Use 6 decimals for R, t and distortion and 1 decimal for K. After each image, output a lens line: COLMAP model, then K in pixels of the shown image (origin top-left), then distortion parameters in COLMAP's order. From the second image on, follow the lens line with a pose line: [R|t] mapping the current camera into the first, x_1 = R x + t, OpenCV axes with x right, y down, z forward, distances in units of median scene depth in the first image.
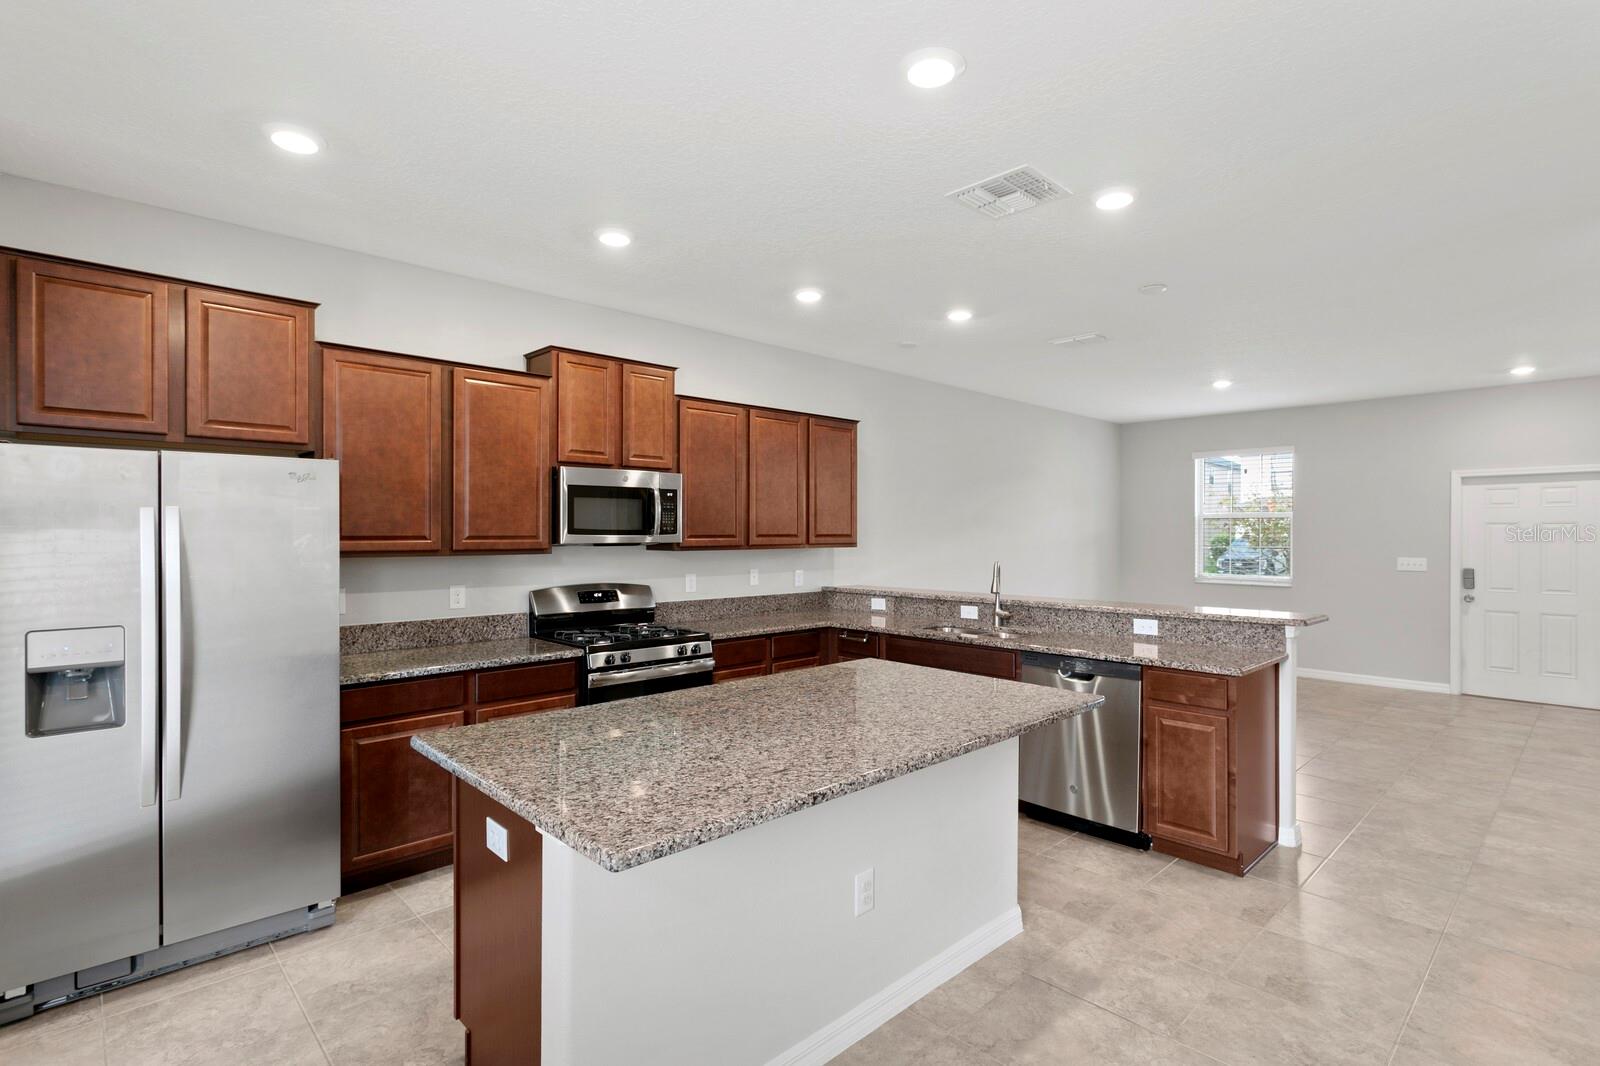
lens RADIAL K [[770.1, 0, 789.0], [0, 770.1, 536.2], [0, 0, 1]] dist [0.003421, 0.001554]
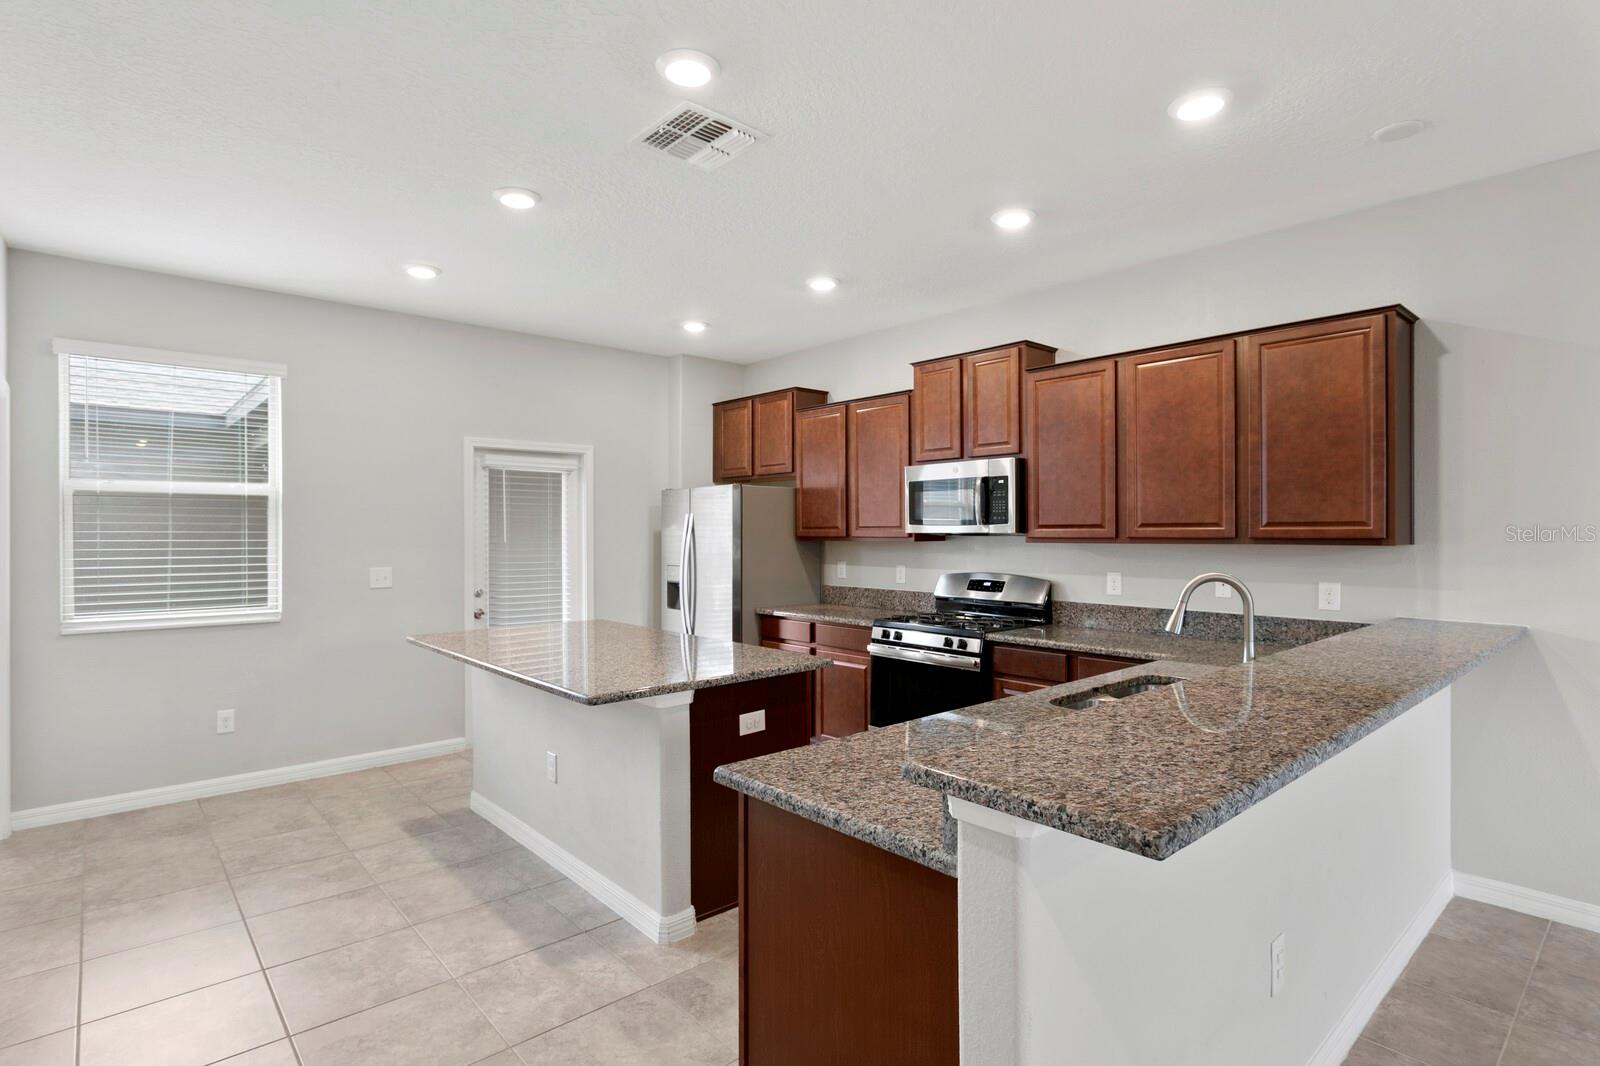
lens RADIAL K [[798.1, 0, 789.7], [0, 798.1, 534.7], [0, 0, 1]] dist [-0.005387, 0.000296]
pose [[-0.035980, 0.004004, -0.999344, 0.842403], [-0.002503, 0.999988, 0.004097, 0.007382], [0.999349, 0.002649, -0.035970, 0.796489]]
